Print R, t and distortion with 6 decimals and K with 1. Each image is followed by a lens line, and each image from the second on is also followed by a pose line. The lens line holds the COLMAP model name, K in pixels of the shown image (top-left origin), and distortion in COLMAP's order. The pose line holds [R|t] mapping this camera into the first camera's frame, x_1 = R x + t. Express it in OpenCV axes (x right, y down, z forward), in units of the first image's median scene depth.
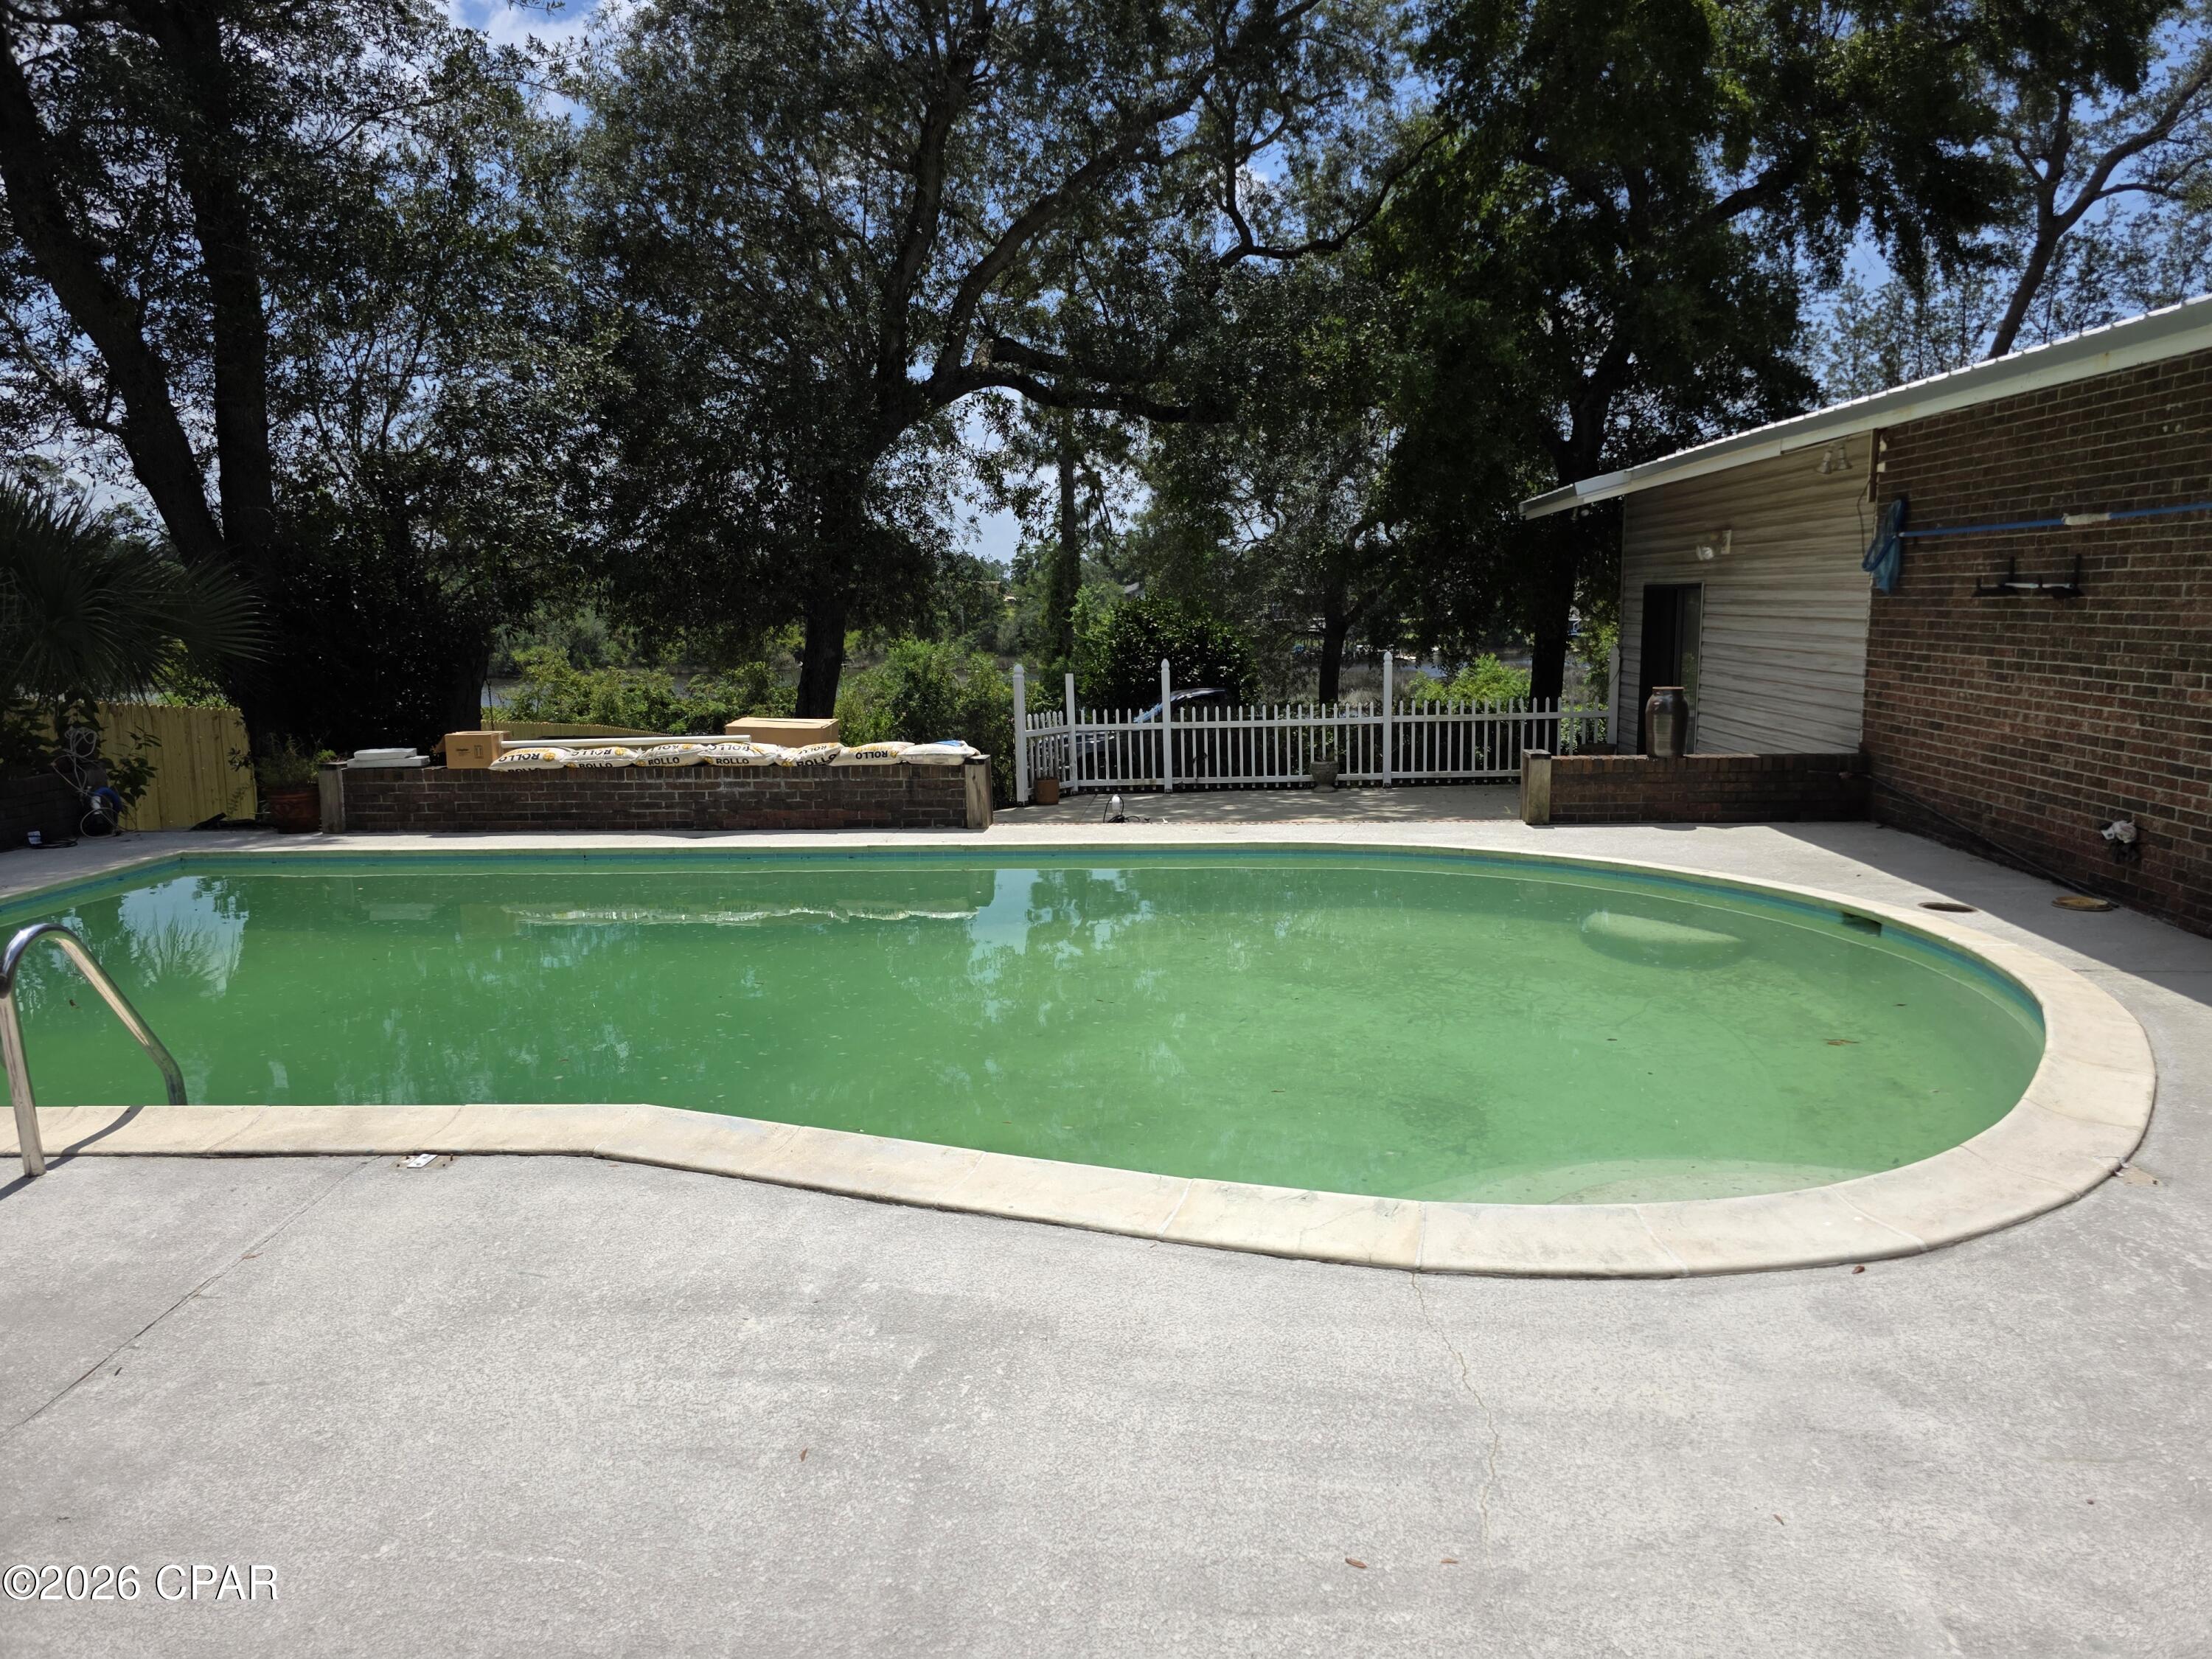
lens RADIAL K [[1486.7, 0, 1118.2], [0, 1486.7, 843.2], [0, 0, 1]] dist [0.075391, -0.067049]
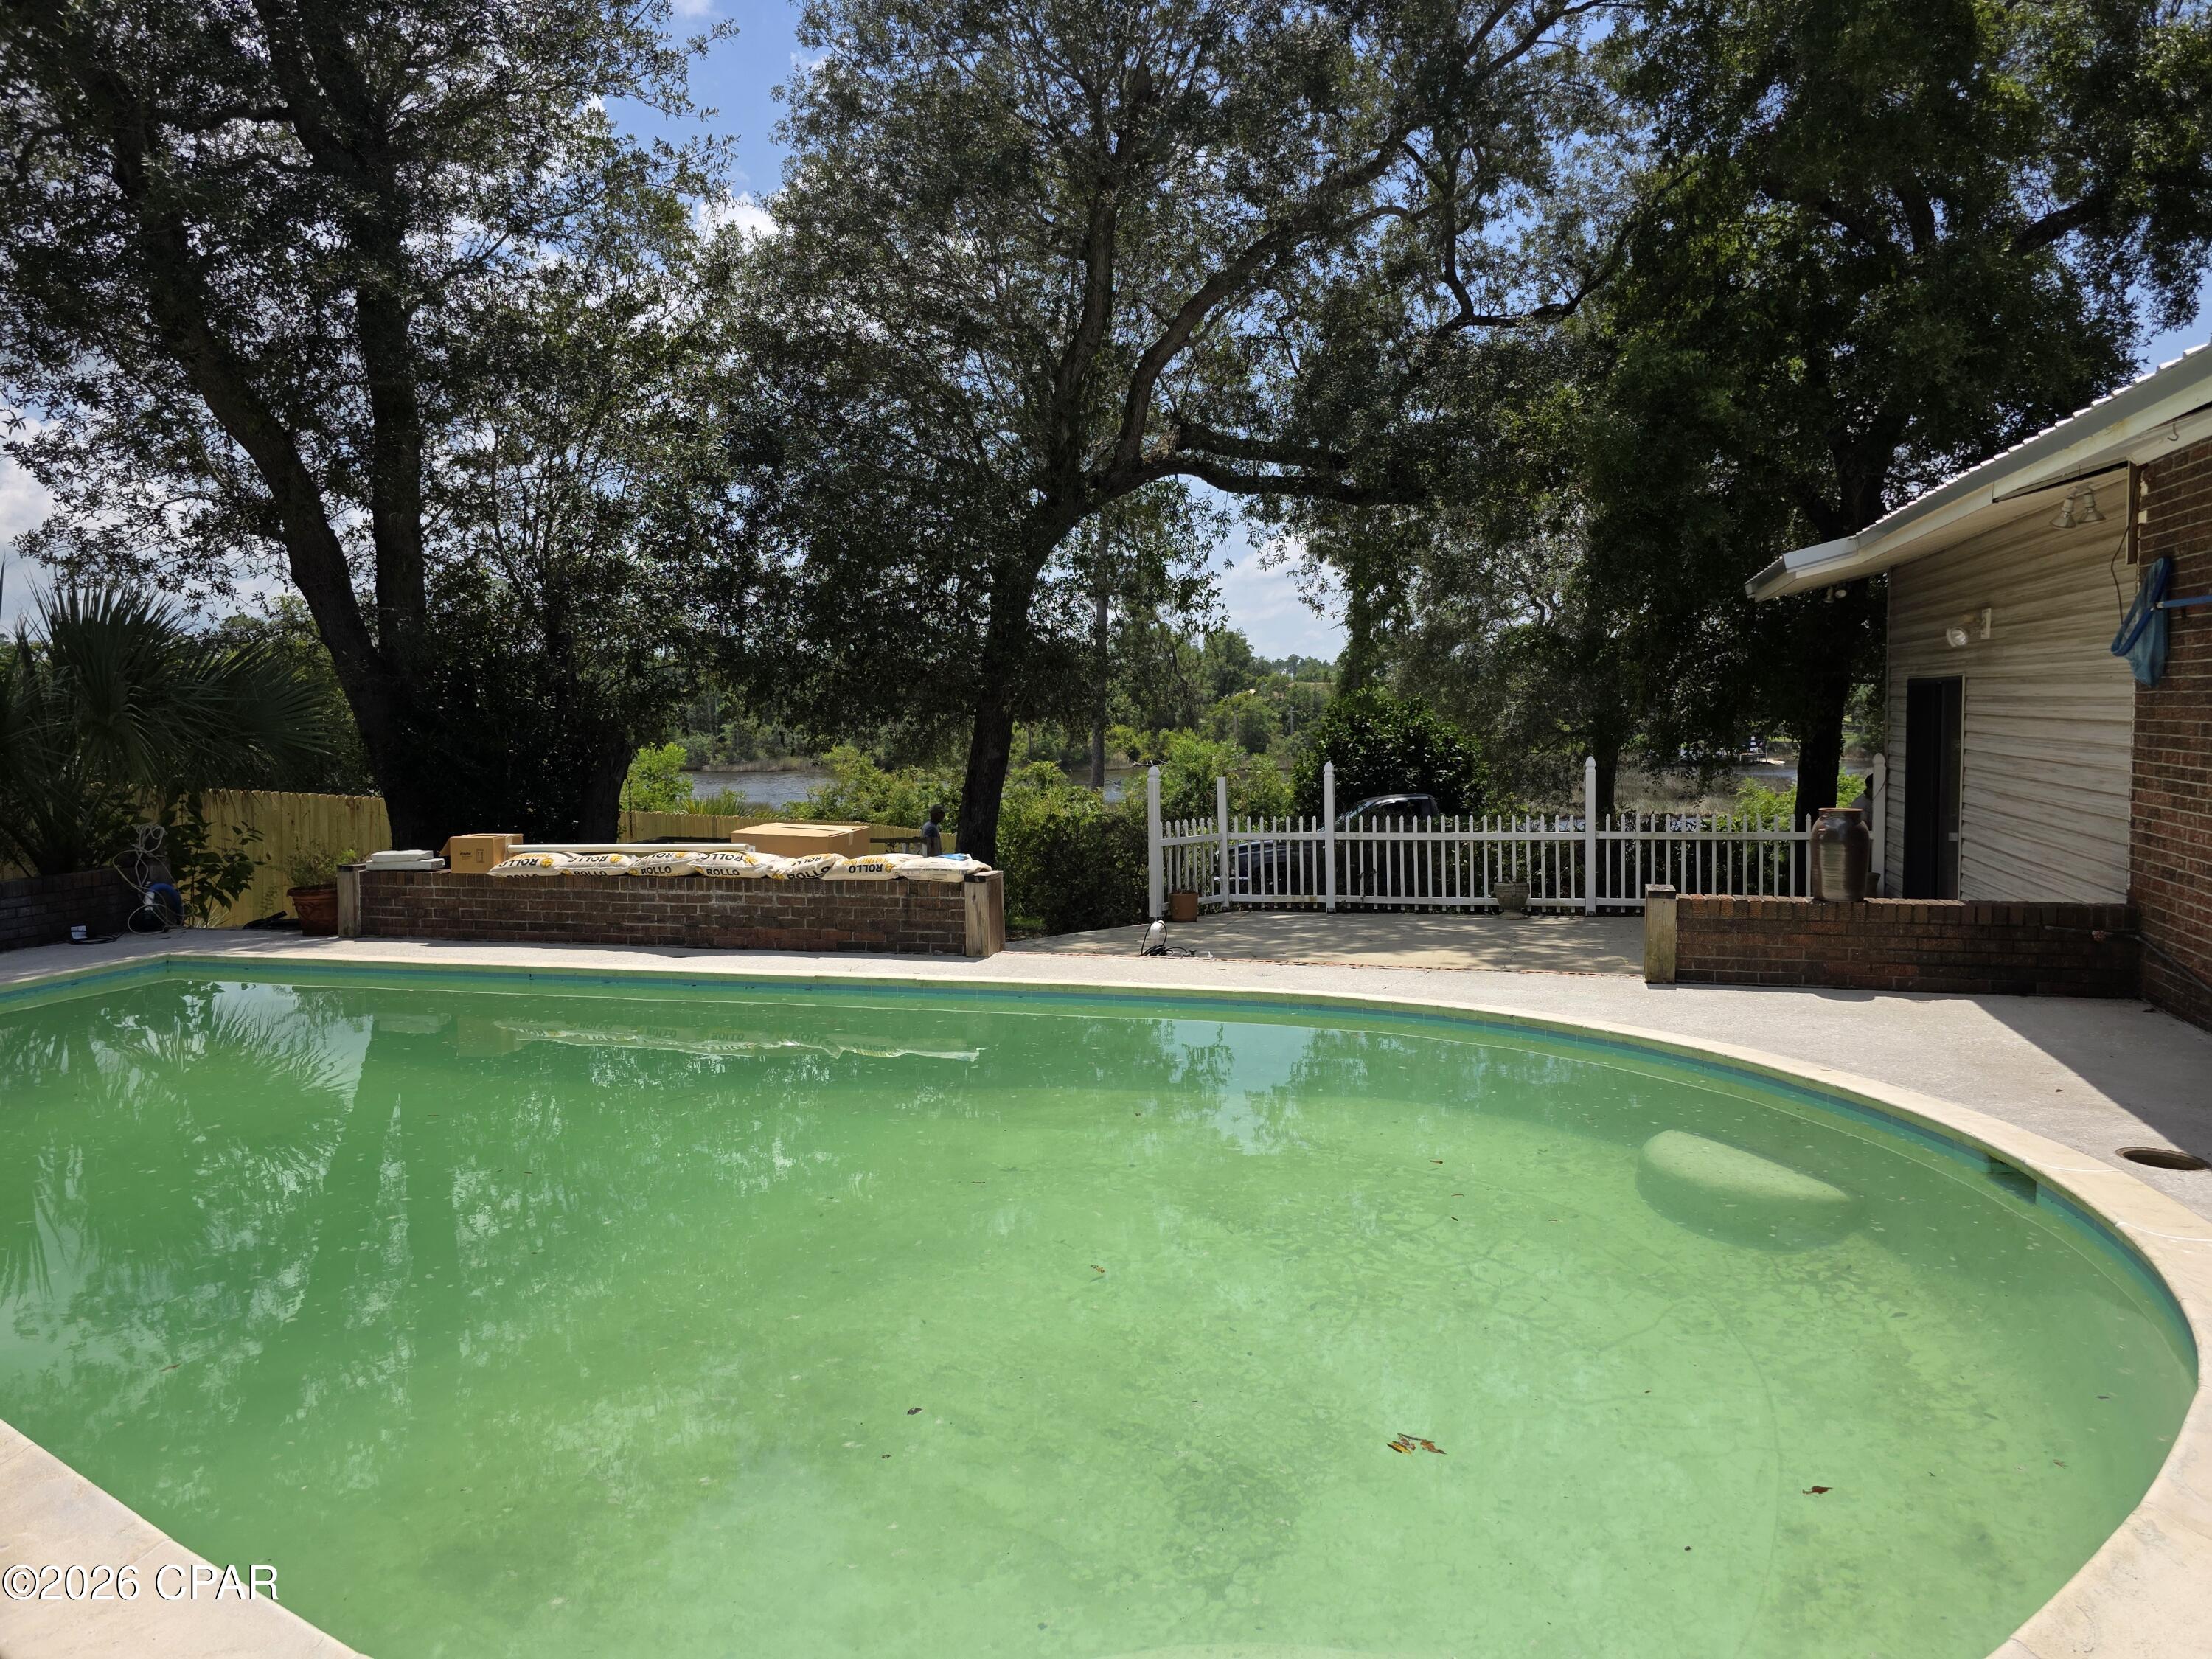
lens RADIAL K [[1486.7, 0, 1127.3], [0, 1486.7, 814.6], [0, 0, 1]] dist [0.075391, -0.067049]
pose [[0.974711, 0.017570, -0.222779, 0.115663], [-0.036546, 0.996016, -0.081344, -0.016117], [0.220462, 0.087428, 0.971469, 0.113984]]
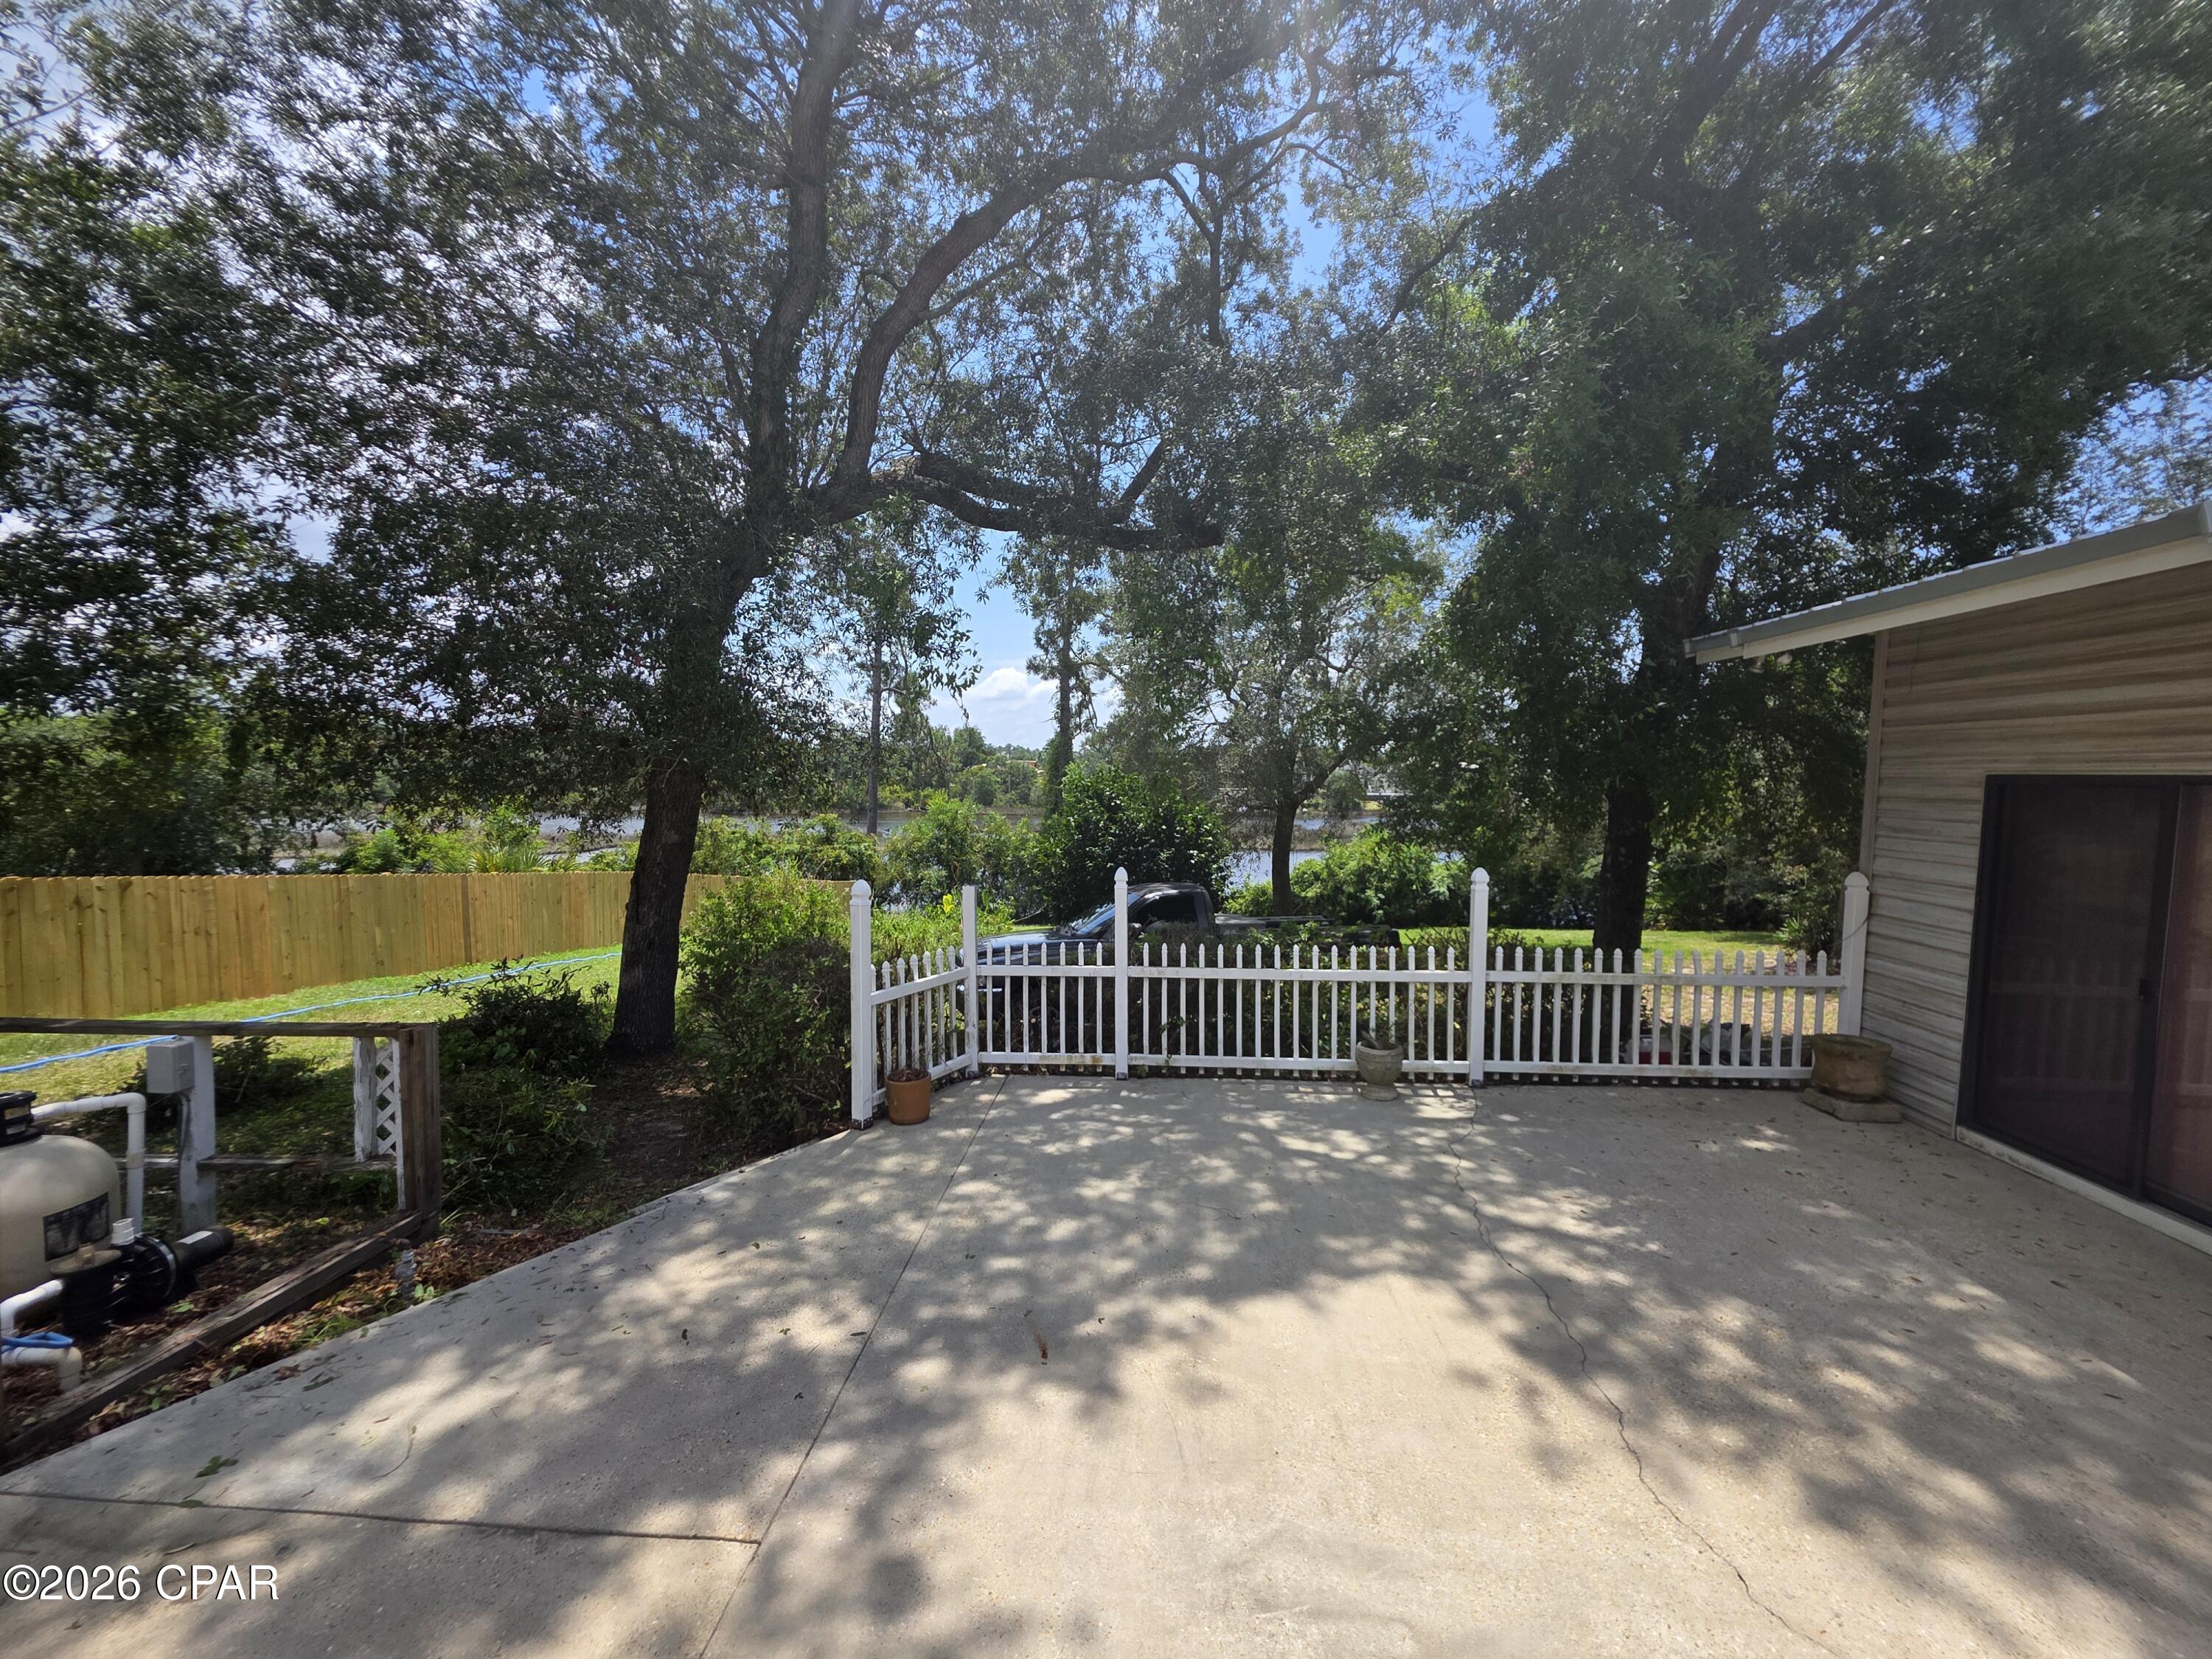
lens RADIAL K [[878.2, 0, 1084.9], [0, 878.2, 829.1], [0, 0, 1]] dist [0.008137, -0.001742]
pose [[0.999282, 0.028521, -0.024955, 0.025483], [-0.030846, 0.994672, -0.098365, -0.105342], [0.022017, 0.099064, 0.994837, 0.640934]]
